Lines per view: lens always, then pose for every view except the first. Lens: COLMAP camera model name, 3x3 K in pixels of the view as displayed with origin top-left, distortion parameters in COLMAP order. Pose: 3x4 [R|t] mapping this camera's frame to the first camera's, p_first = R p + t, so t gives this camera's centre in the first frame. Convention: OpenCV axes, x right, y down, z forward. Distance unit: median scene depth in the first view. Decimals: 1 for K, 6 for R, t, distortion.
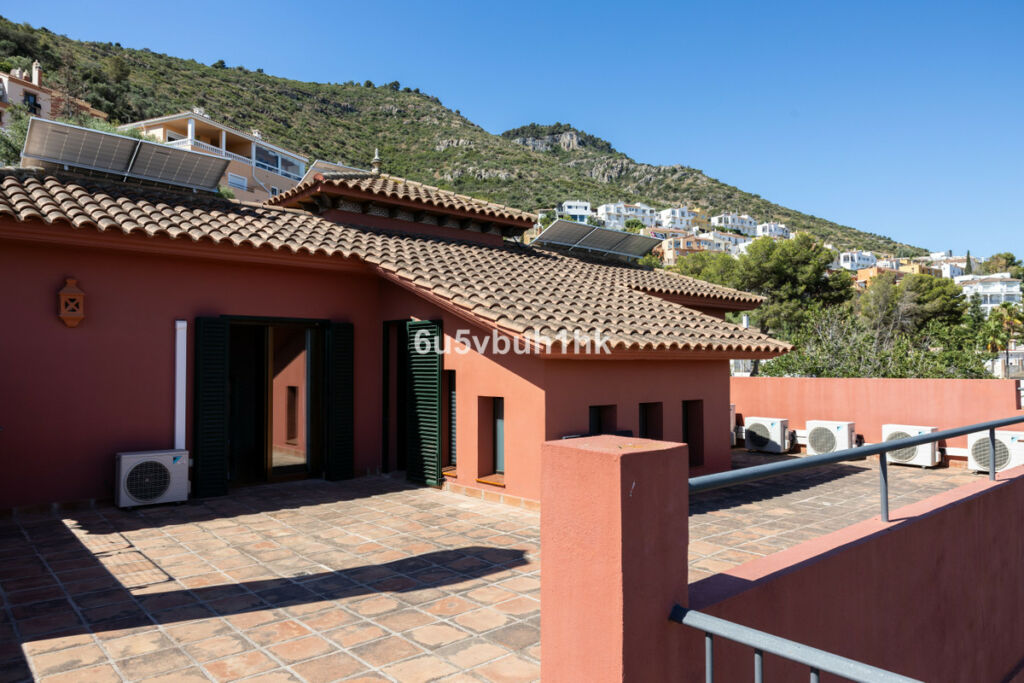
lens RADIAL K [[685.2, 0, 492.7], [0, 685.2, 361.6], [0, 0, 1]] dist [0.007480, -0.002854]
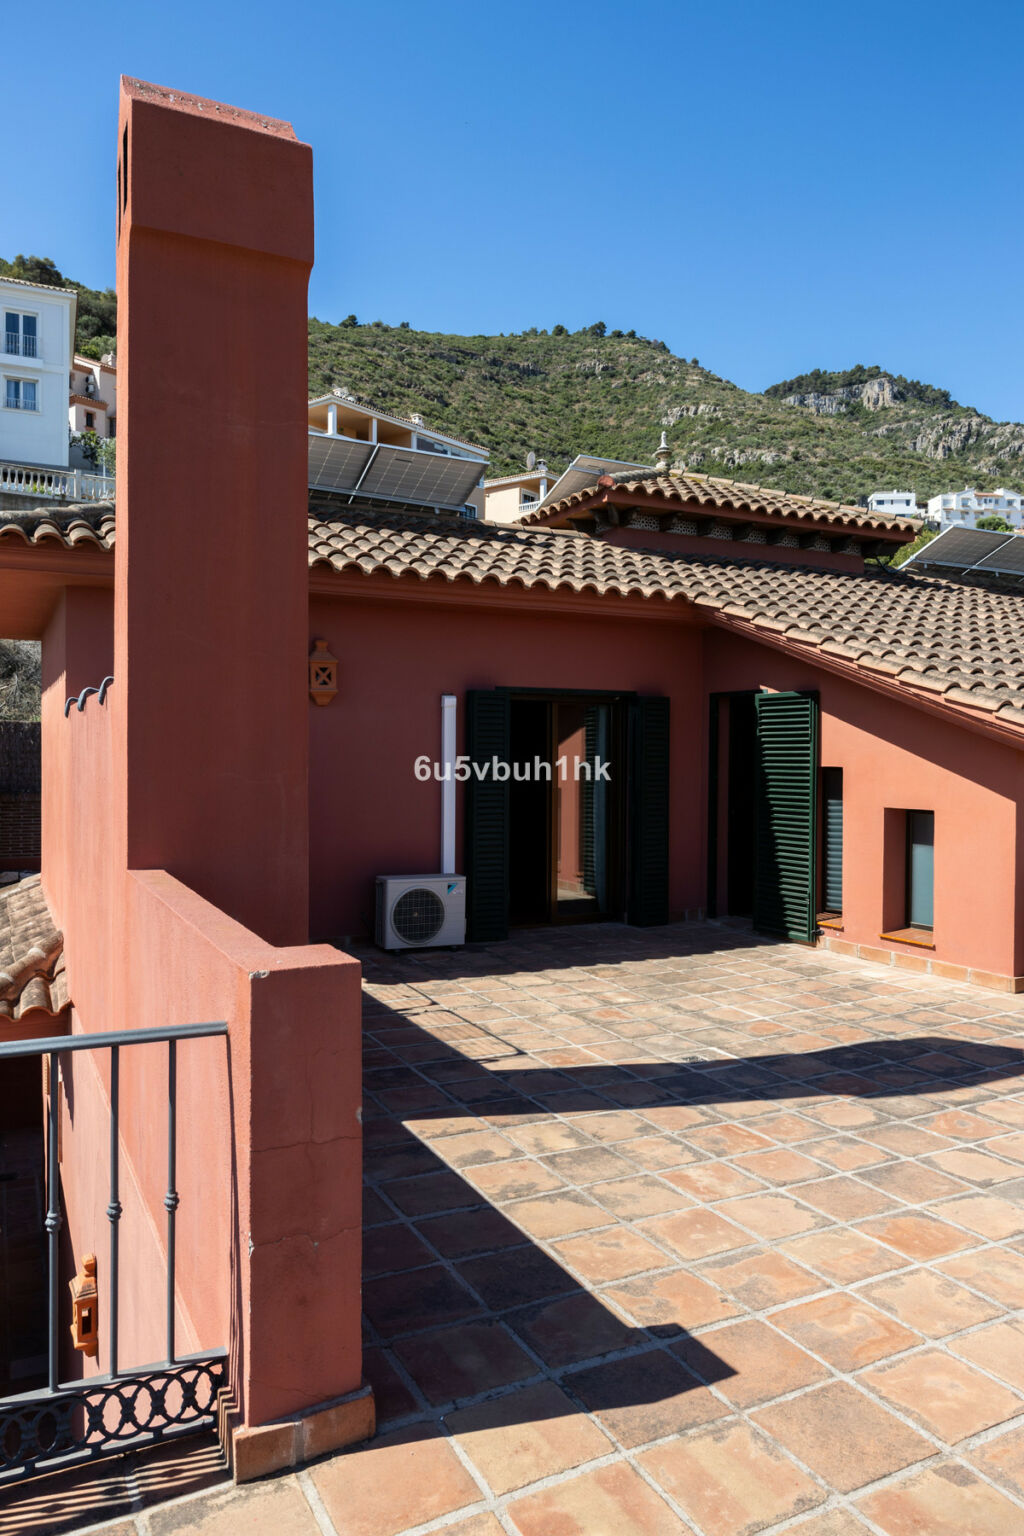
lens RADIAL K [[1027.9, 0, 490.6], [0, 1027.9, 795.2], [0, 0, 1]] dist [0.007480, -0.002854]
pose [[0.971359, 0.015644, -0.237100, -0.154378], [-0.005109, 0.998975, 0.044983, -0.004085], [0.237561, -0.042484, 0.970443, -0.038824]]
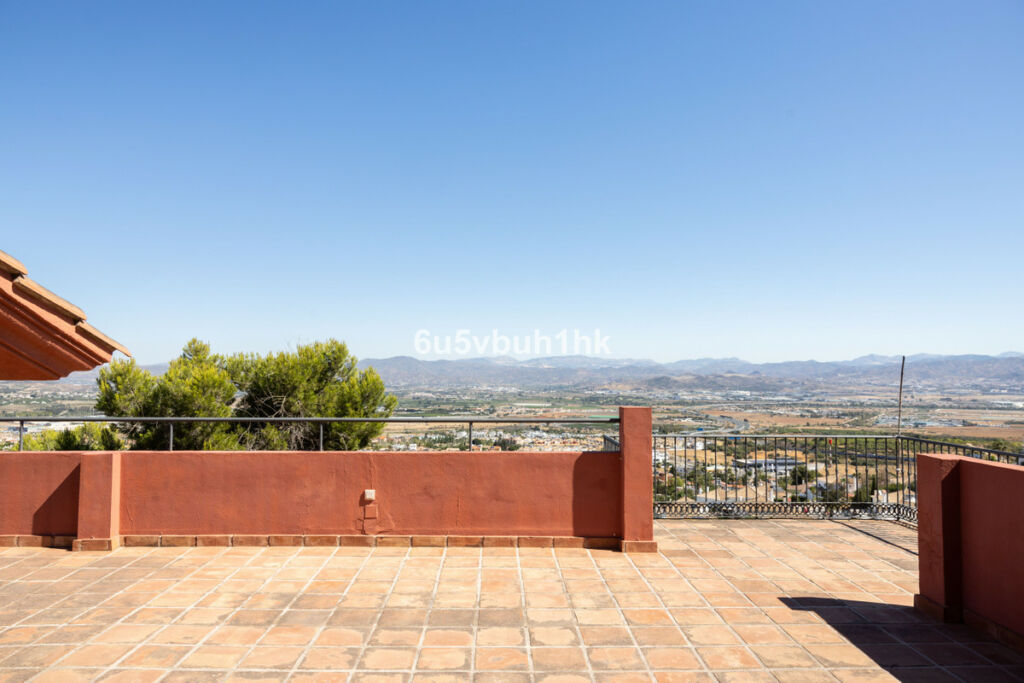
lens RADIAL K [[685.2, 0, 515.9], [0, 685.2, 341.7], [0, 0, 1]] dist [0.007480, -0.002854]
pose [[-0.783802, 0.031761, 0.620198, -0.367833], [-0.006677, 0.998203, -0.059556, -0.004771], [-0.620975, -0.050821, -0.782181, 0.964326]]
